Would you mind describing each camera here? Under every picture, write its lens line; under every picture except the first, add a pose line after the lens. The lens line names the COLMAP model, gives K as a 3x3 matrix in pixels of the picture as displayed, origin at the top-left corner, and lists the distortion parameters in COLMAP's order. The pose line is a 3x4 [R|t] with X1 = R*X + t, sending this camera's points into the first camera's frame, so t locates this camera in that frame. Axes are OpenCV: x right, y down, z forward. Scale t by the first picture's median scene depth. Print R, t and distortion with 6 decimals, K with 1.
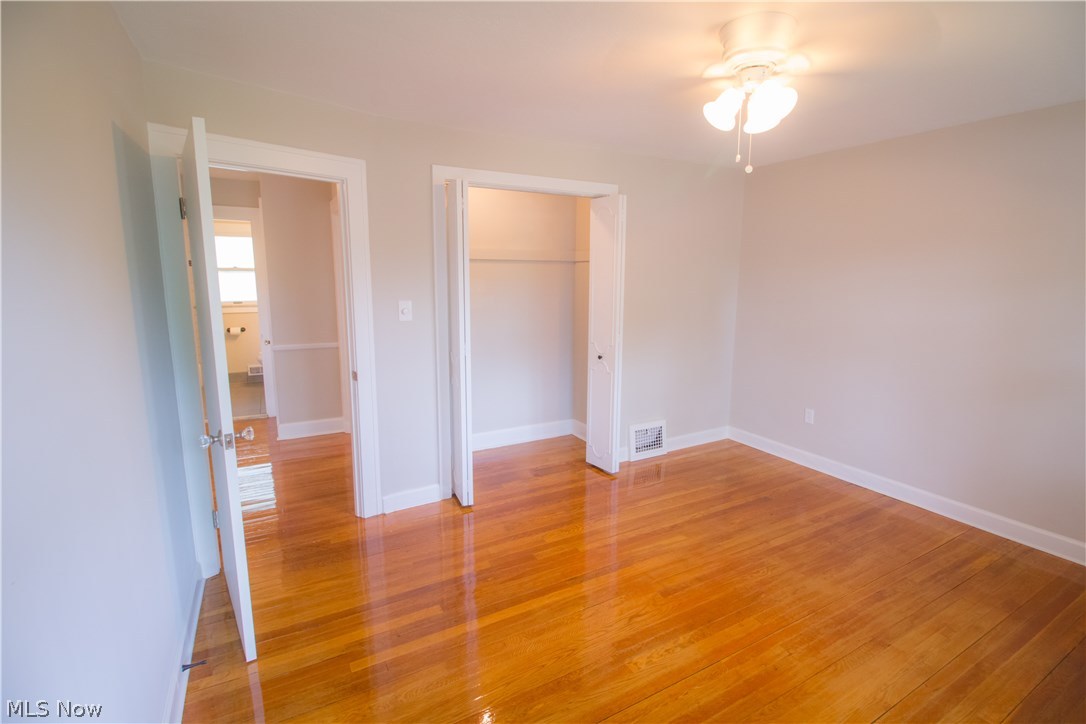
lens RADIAL K [[505.0, 0, 548.0], [0, 505.0, 357.1], [0, 0, 1]] dist [0.017760, -0.022234]
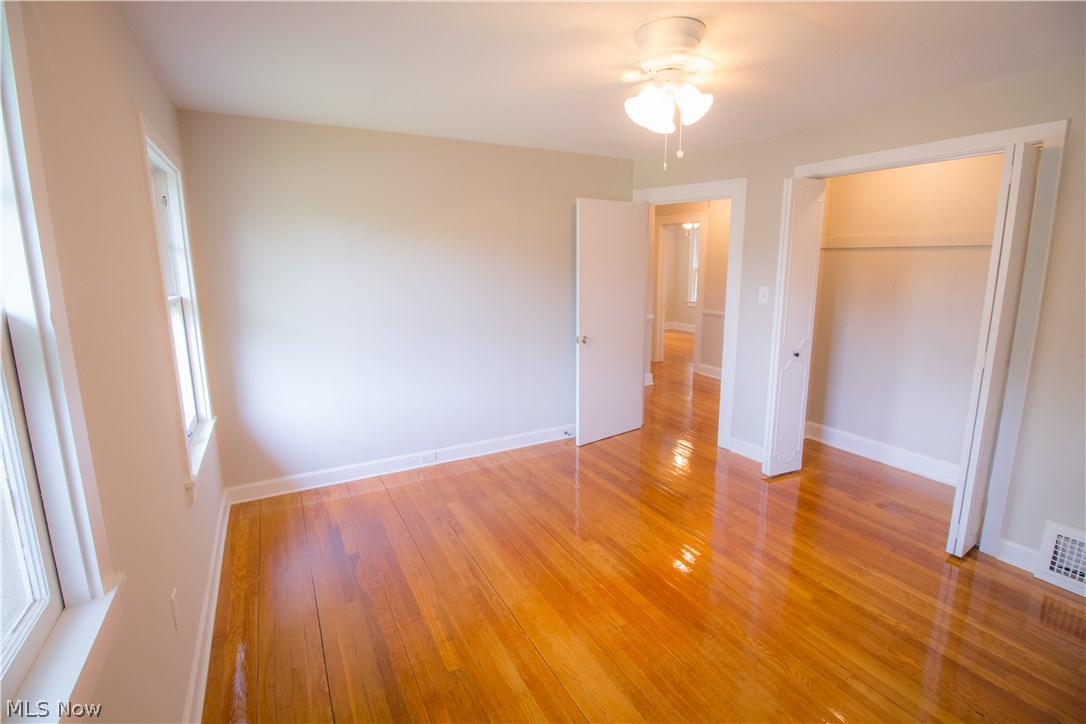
lens RADIAL K [[505.0, 0, 548.0], [0, 505.0, 357.1], [0, 0, 1]] dist [0.017760, -0.022234]
pose [[-0.017447, 0.178685, -0.983752, 1.032294], [-0.149945, 0.972307, 0.179266, -0.095607], [0.988540, 0.150636, 0.009829, 0.554928]]
